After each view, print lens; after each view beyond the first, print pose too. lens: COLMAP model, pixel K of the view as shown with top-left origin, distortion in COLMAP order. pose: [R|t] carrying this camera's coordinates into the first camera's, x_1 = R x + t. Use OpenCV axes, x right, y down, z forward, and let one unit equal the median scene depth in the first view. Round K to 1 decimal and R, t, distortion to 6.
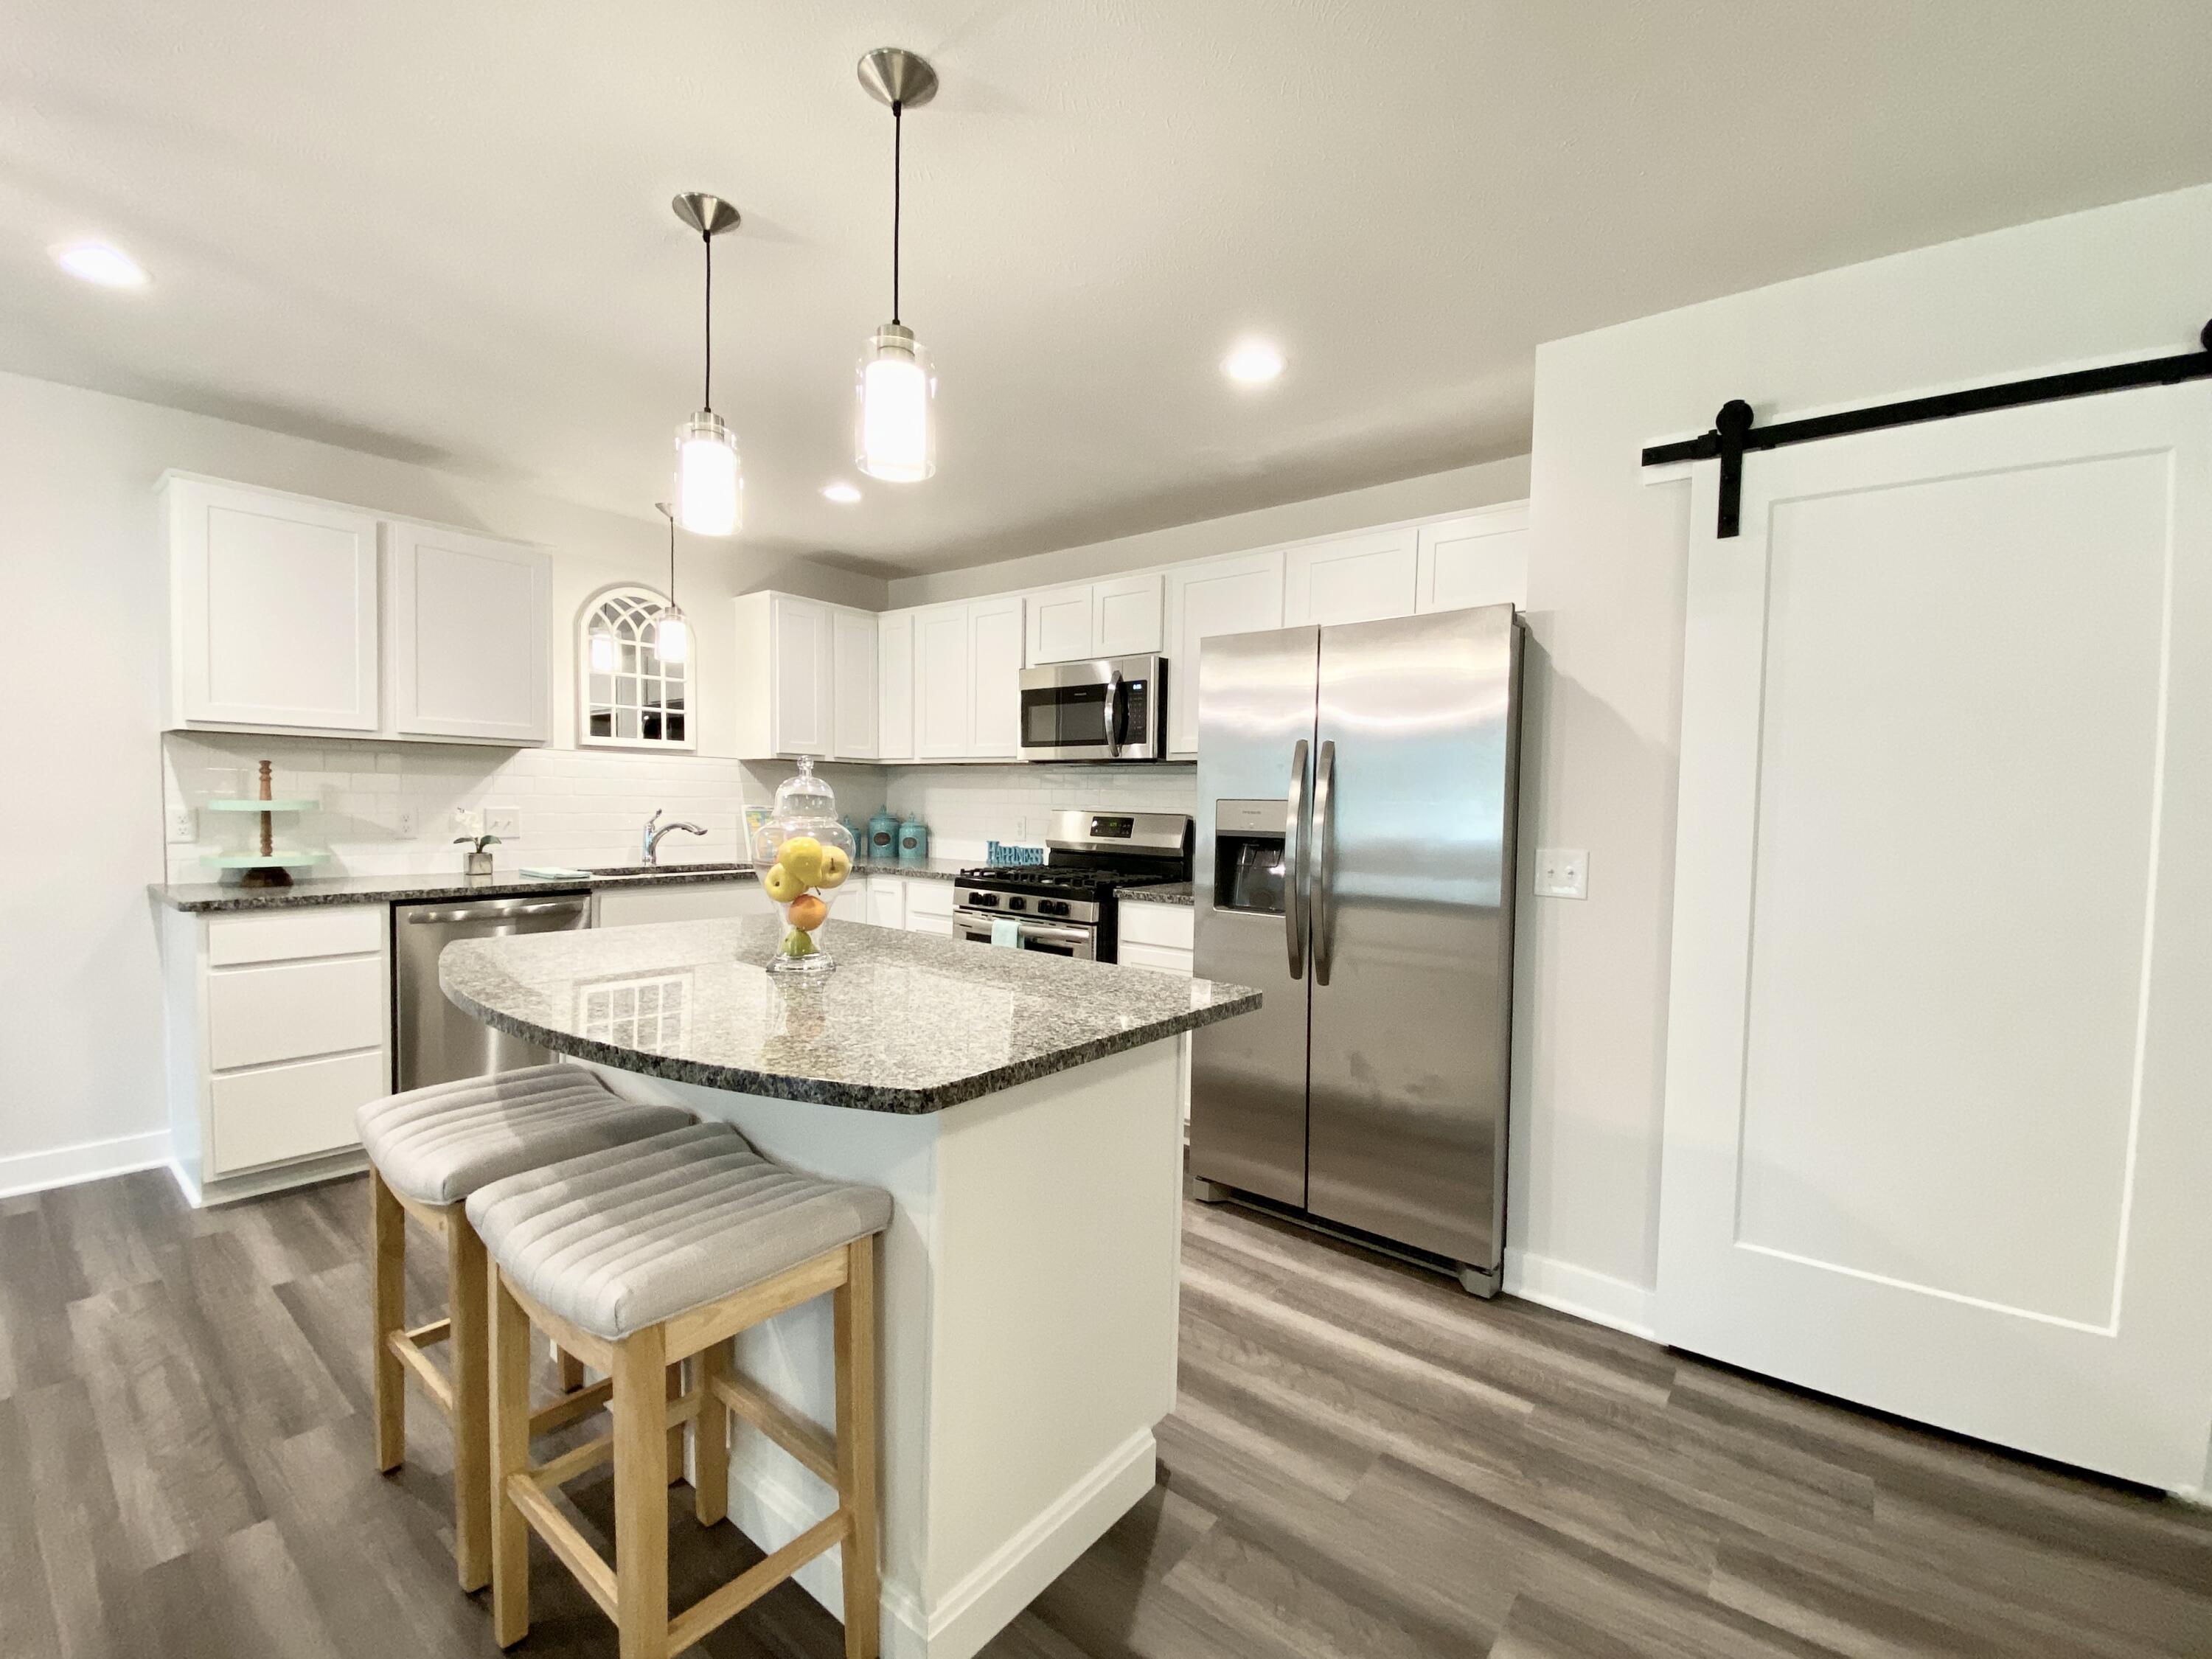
lens RADIAL K [[952.1, 0, 1107.3], [0, 952.1, 848.3], [0, 0, 1]] dist [0.016641, -0.021267]
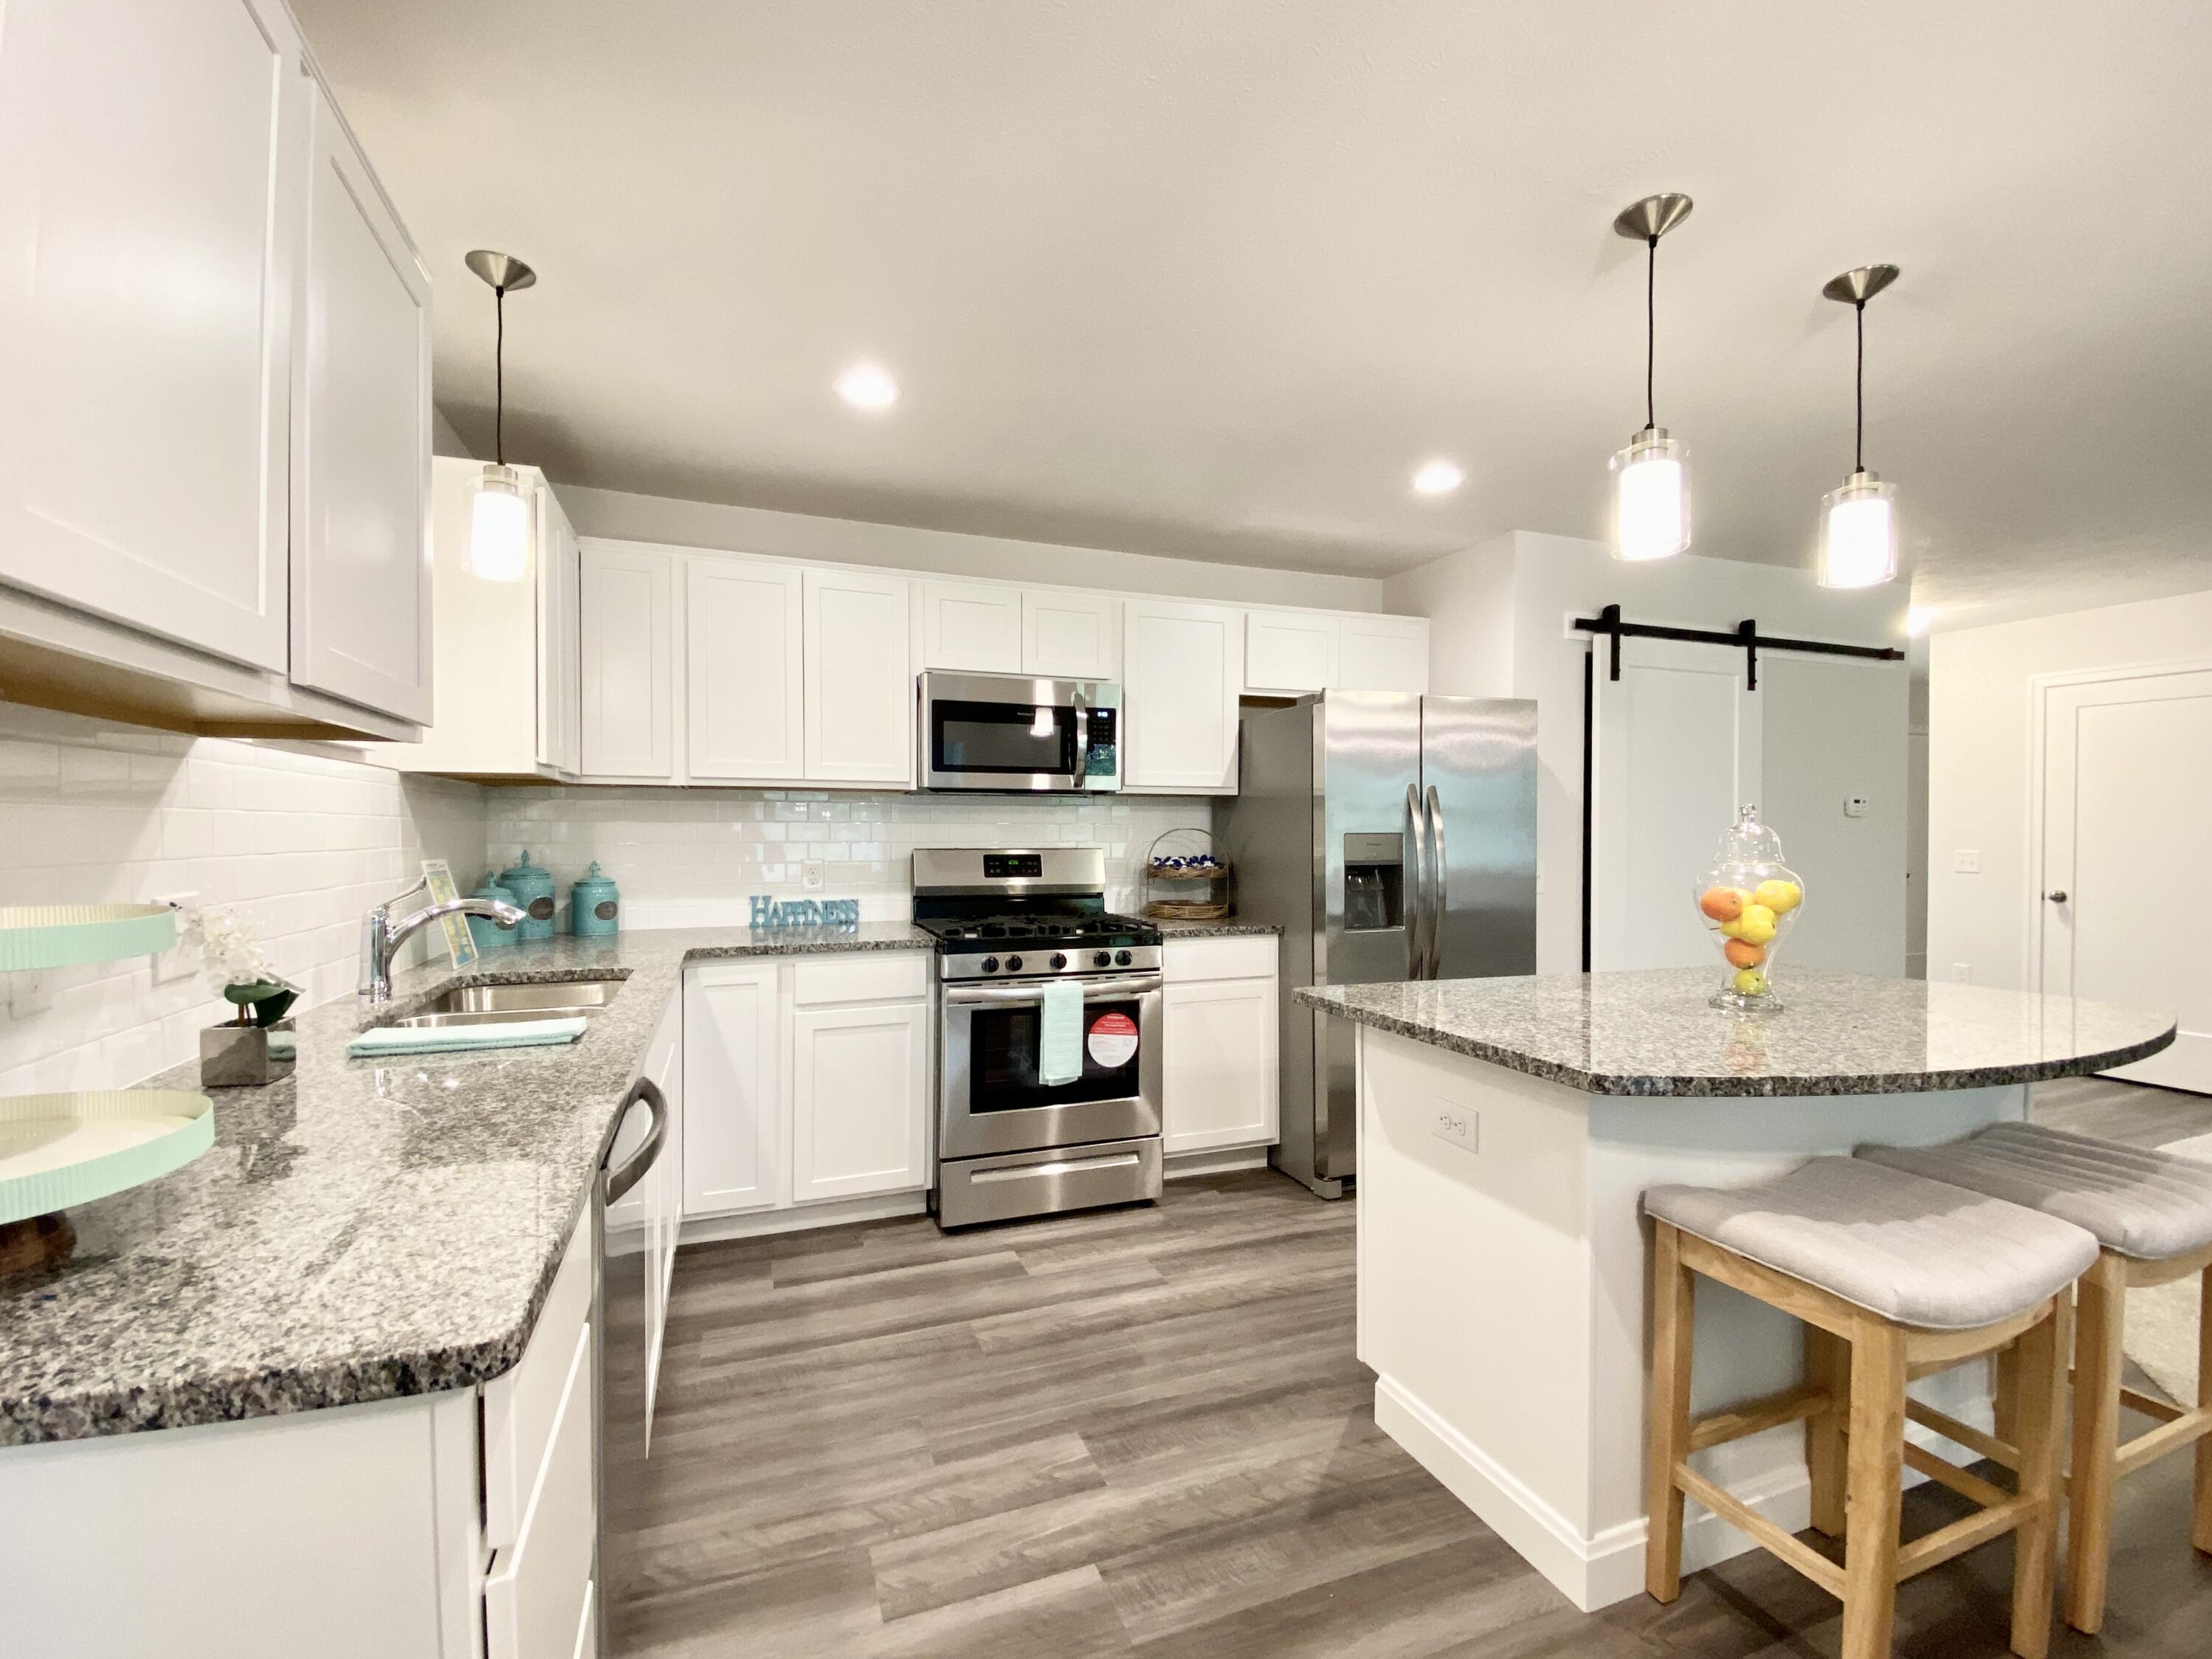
lens RADIAL K [[886.1, 0, 1040.0], [0, 886.1, 824.7], [0, 0, 1]] dist [-0.000044, -0.000005]
pose [[0.532200, -0.007180, 0.846588, -0.802013], [0.051786, 0.998368, -0.024087, -0.047025], [-0.845033, 0.056661, 0.531703, 0.645060]]
